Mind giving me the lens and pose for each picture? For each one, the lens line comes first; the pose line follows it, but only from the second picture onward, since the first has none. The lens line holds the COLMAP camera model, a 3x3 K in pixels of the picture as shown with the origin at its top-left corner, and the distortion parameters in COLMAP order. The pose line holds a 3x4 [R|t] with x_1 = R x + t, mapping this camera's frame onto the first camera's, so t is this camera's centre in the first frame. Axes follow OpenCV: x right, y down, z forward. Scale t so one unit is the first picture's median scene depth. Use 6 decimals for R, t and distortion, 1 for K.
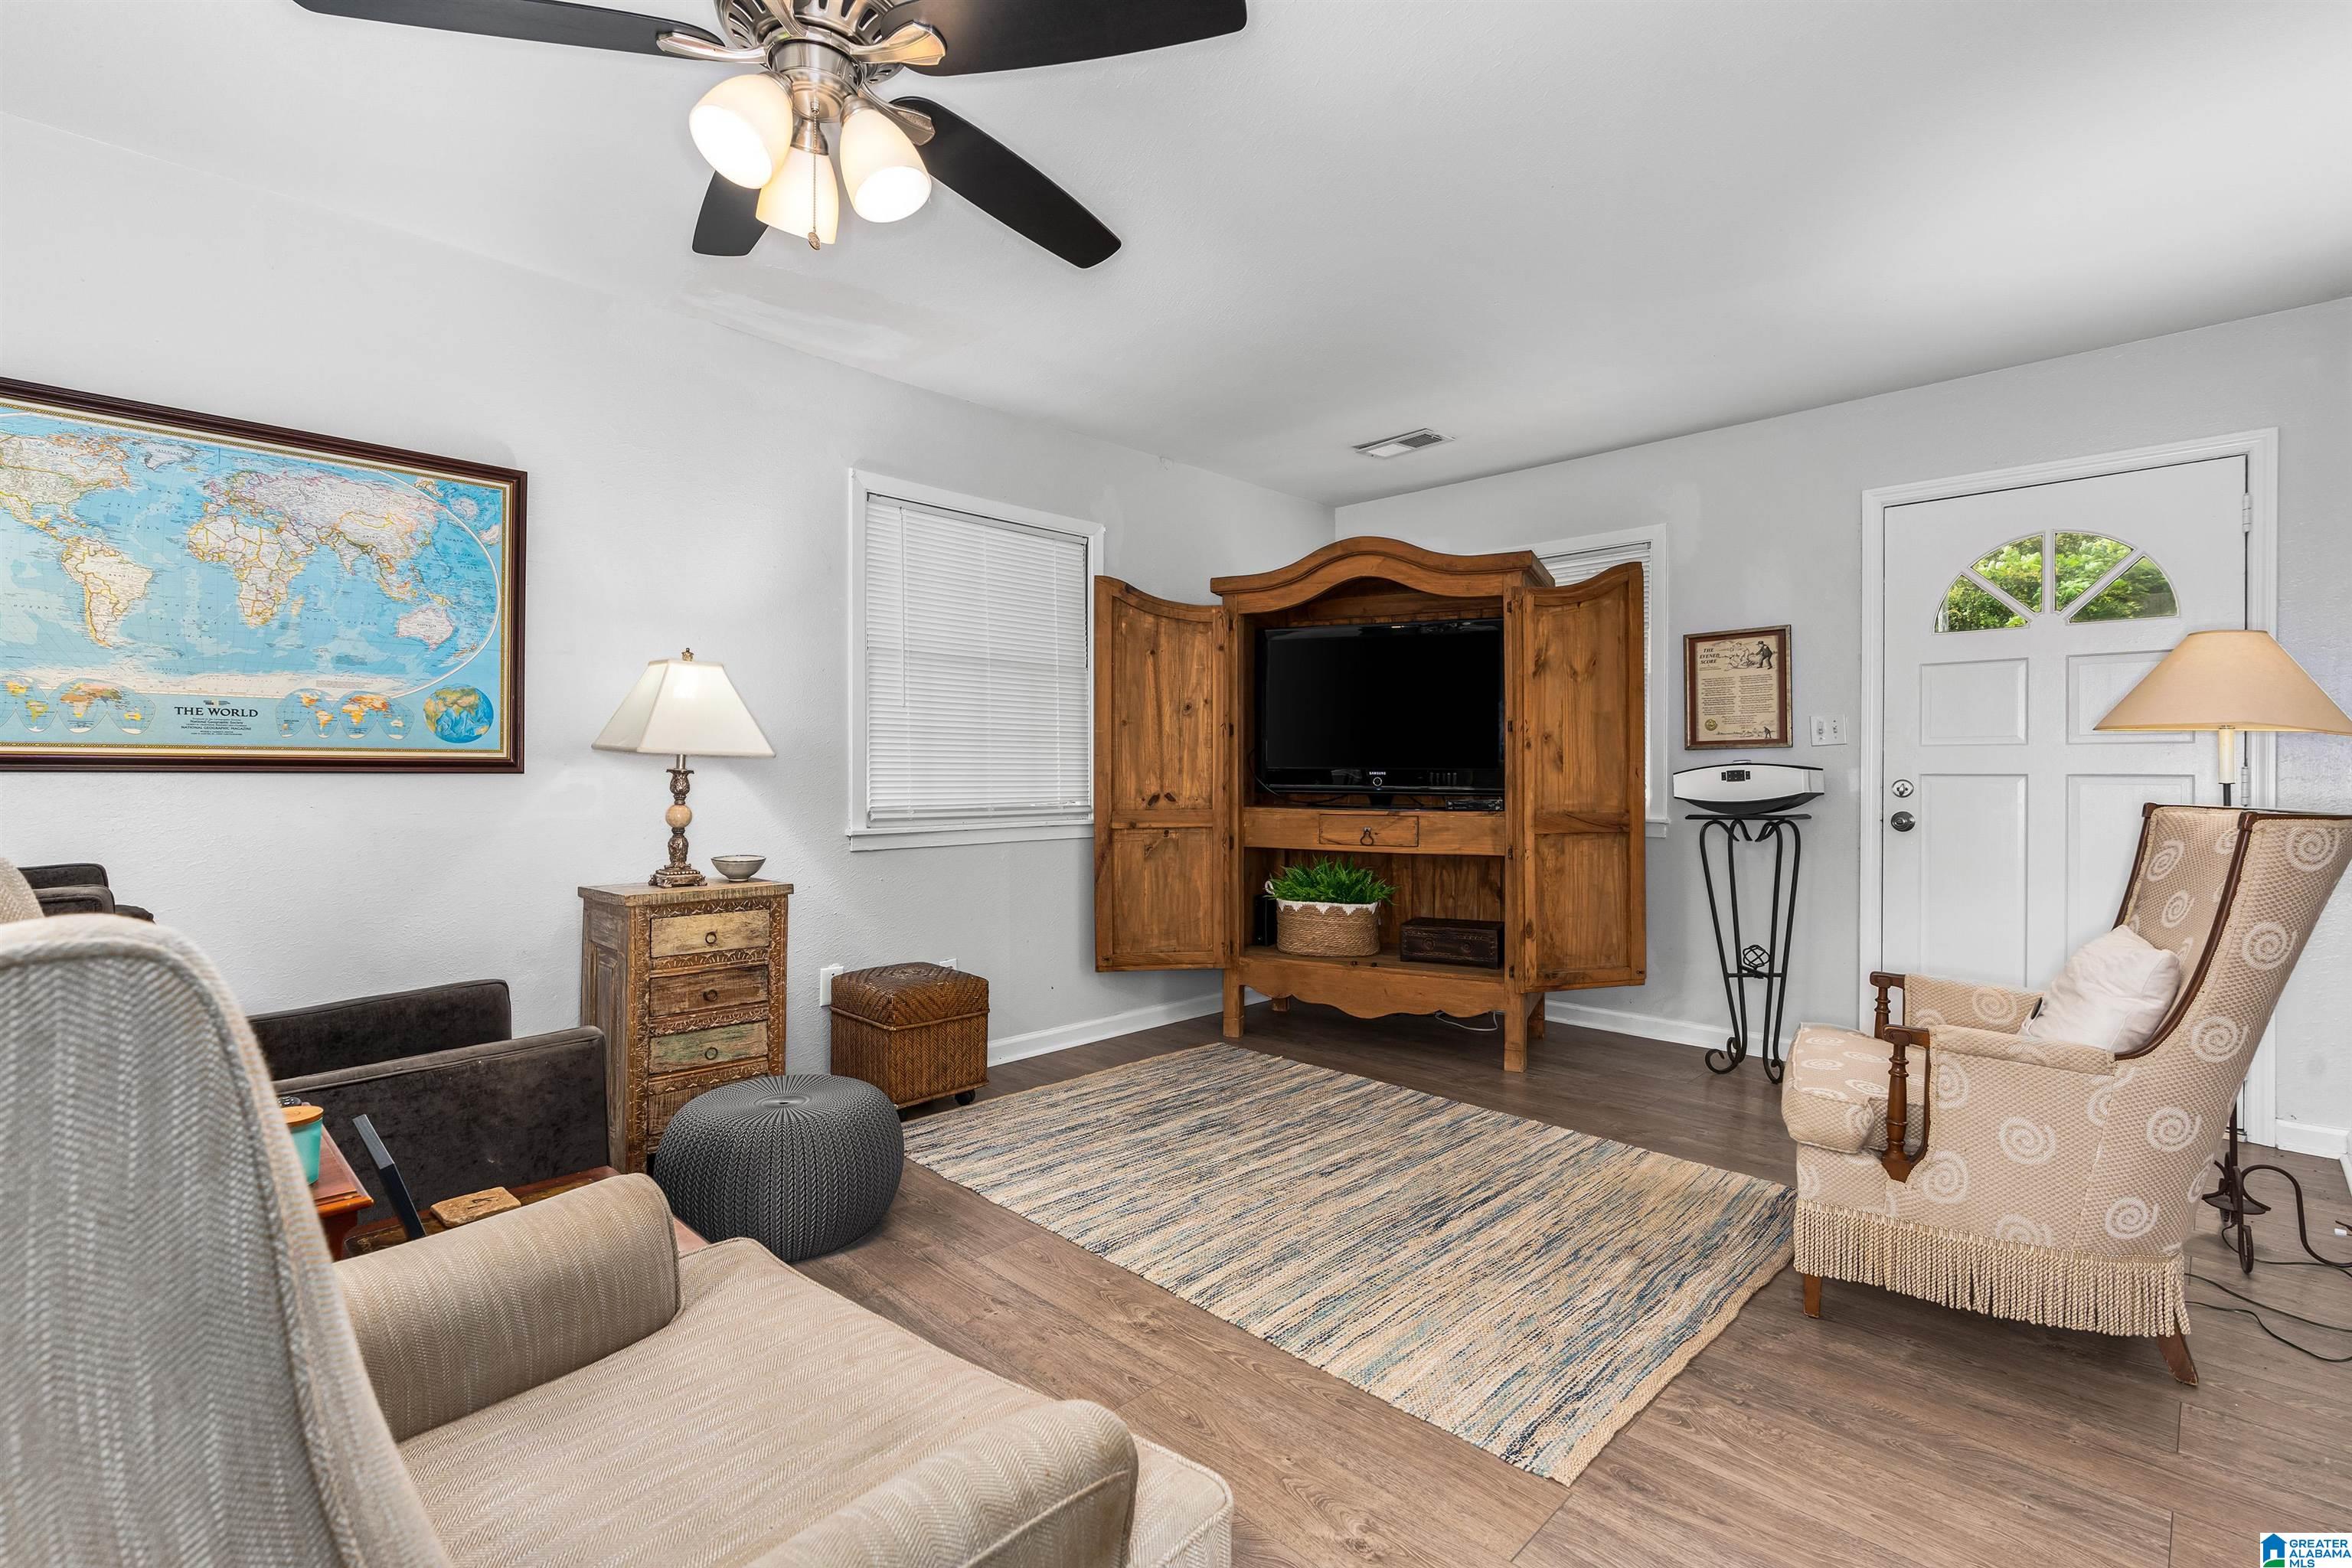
lens RADIAL K [[1076.4, 0, 1199.2], [0, 1076.4, 774.2], [0, 0, 1]] dist [-0.010410, 0.001662]
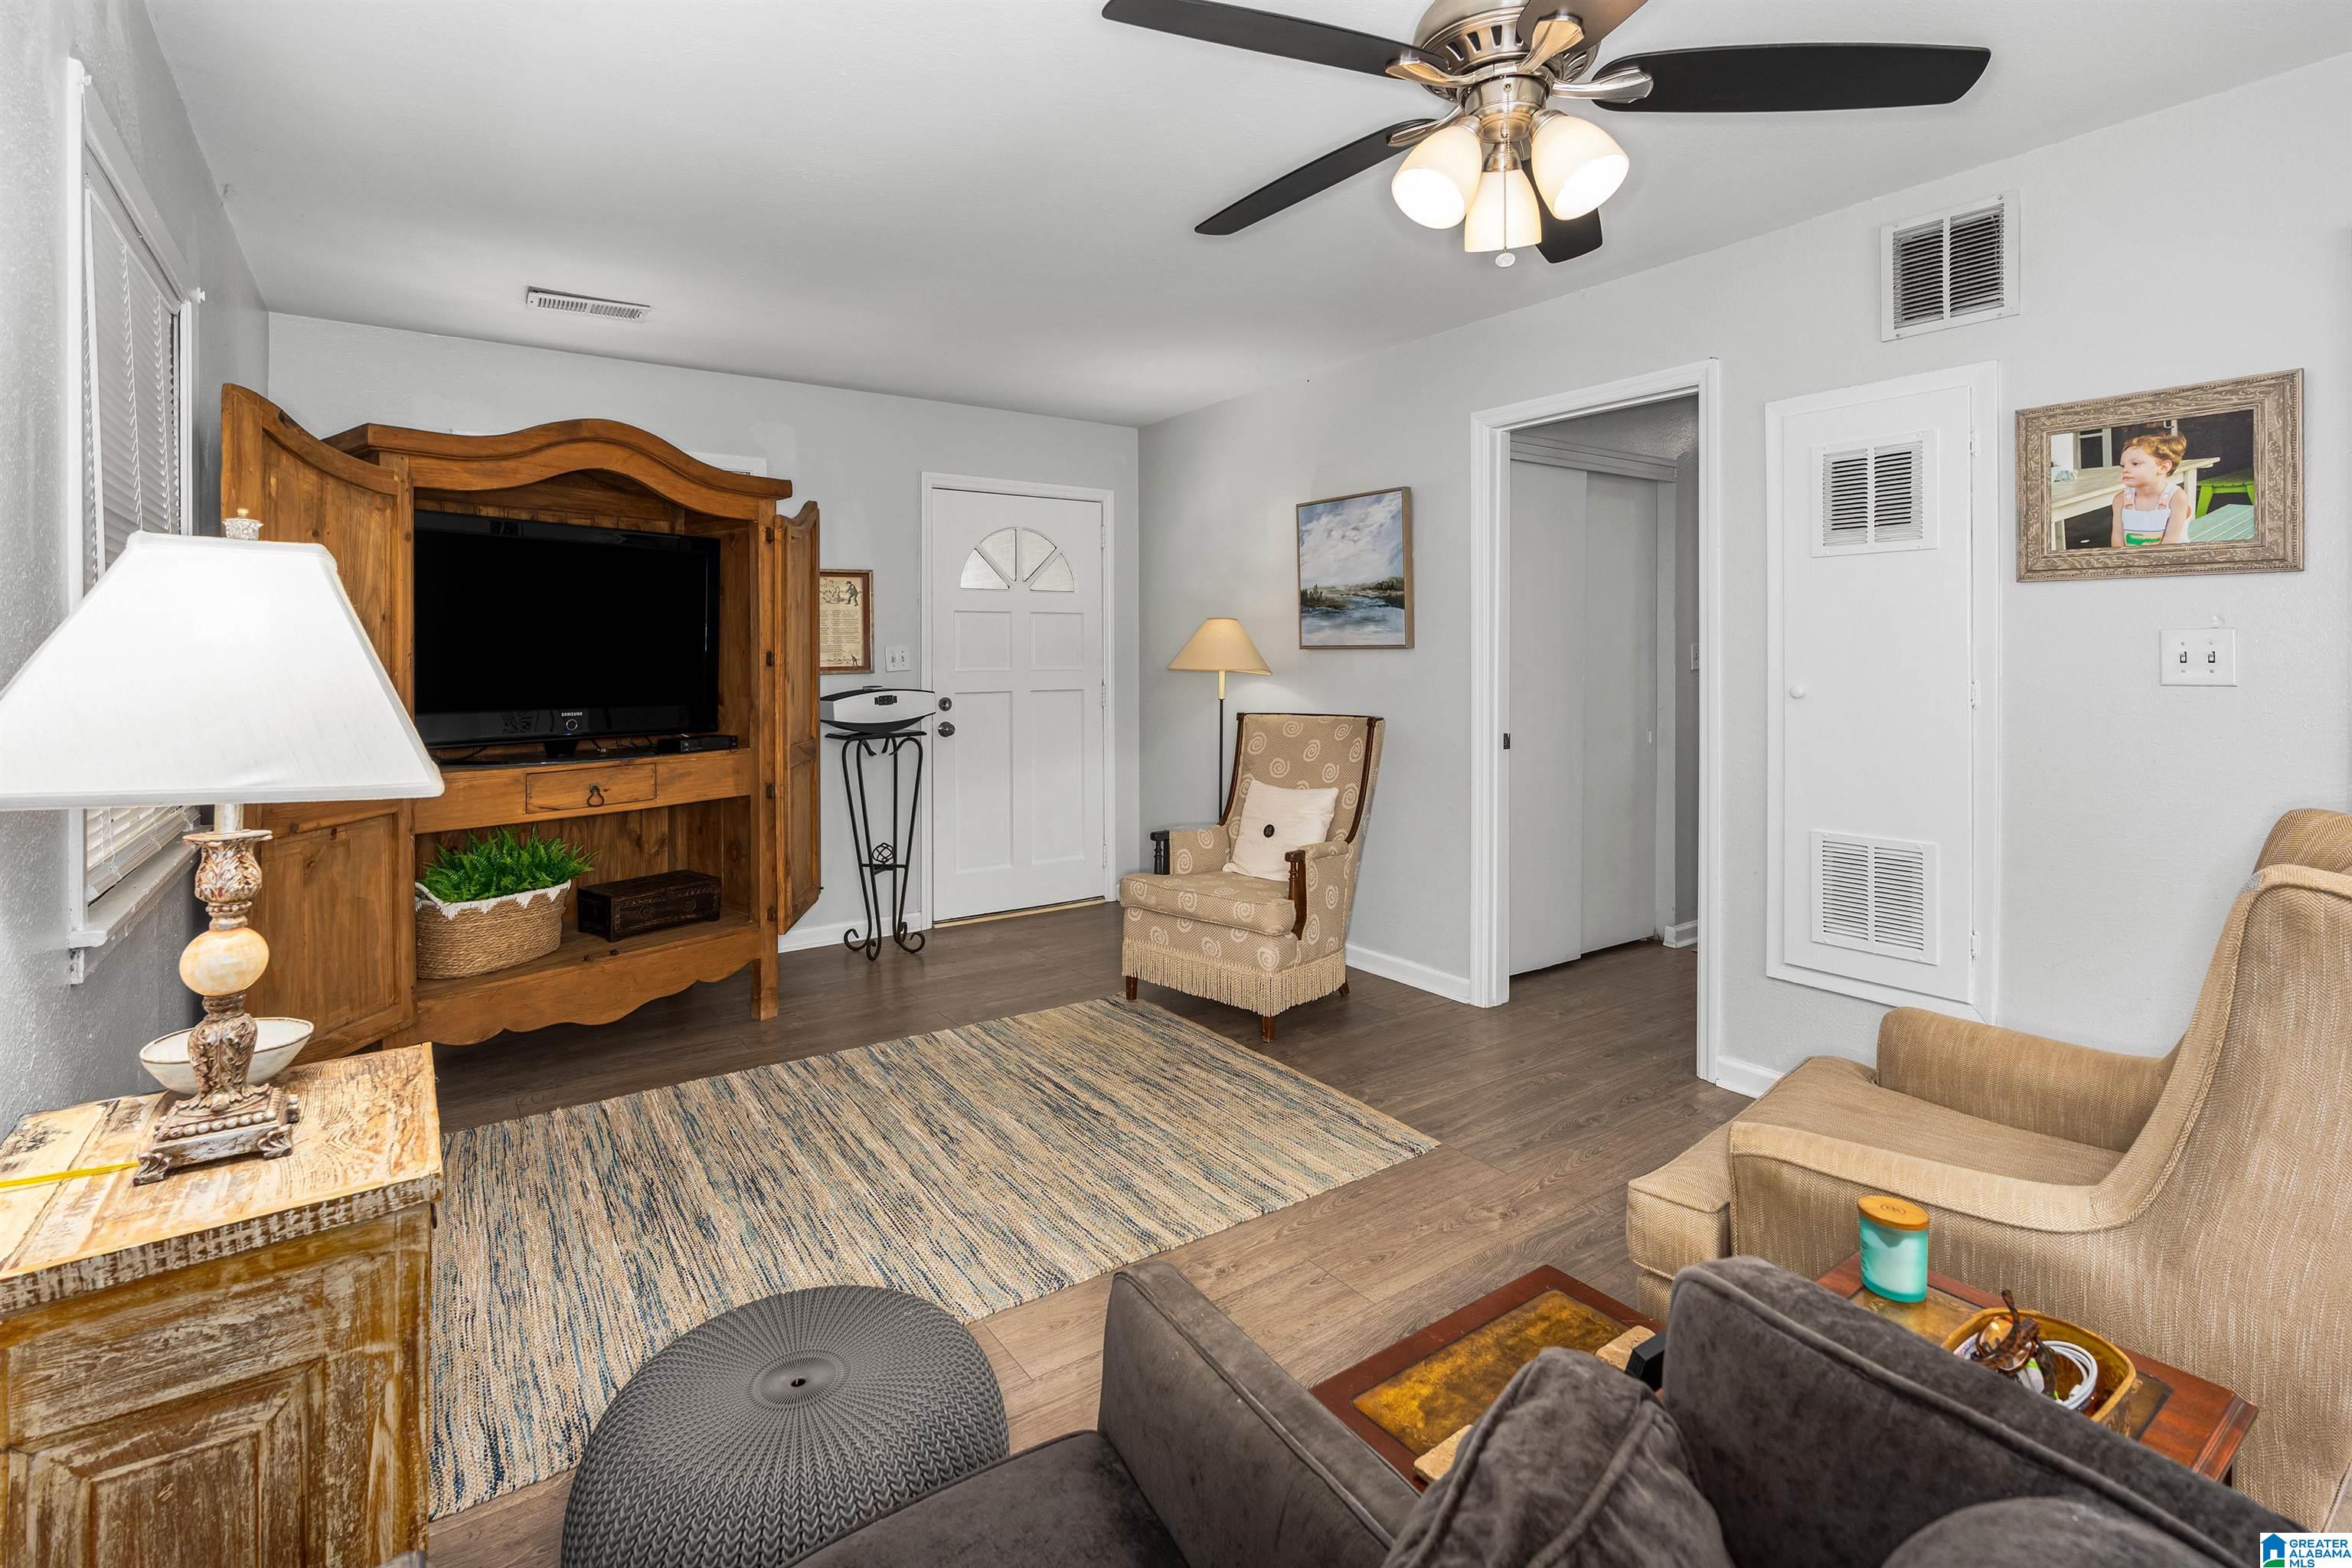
lens RADIAL K [[1076.4, 0, 1202.0], [0, 1076.4, 656.3], [0, 0, 1]] dist [-0.010410, 0.001662]
pose [[0.178922, -0.005190, 0.983850, -0.663701], [0.007766, 0.999962, 0.003863, -0.054167], [-0.983833, 0.006950, 0.178955, 0.510396]]
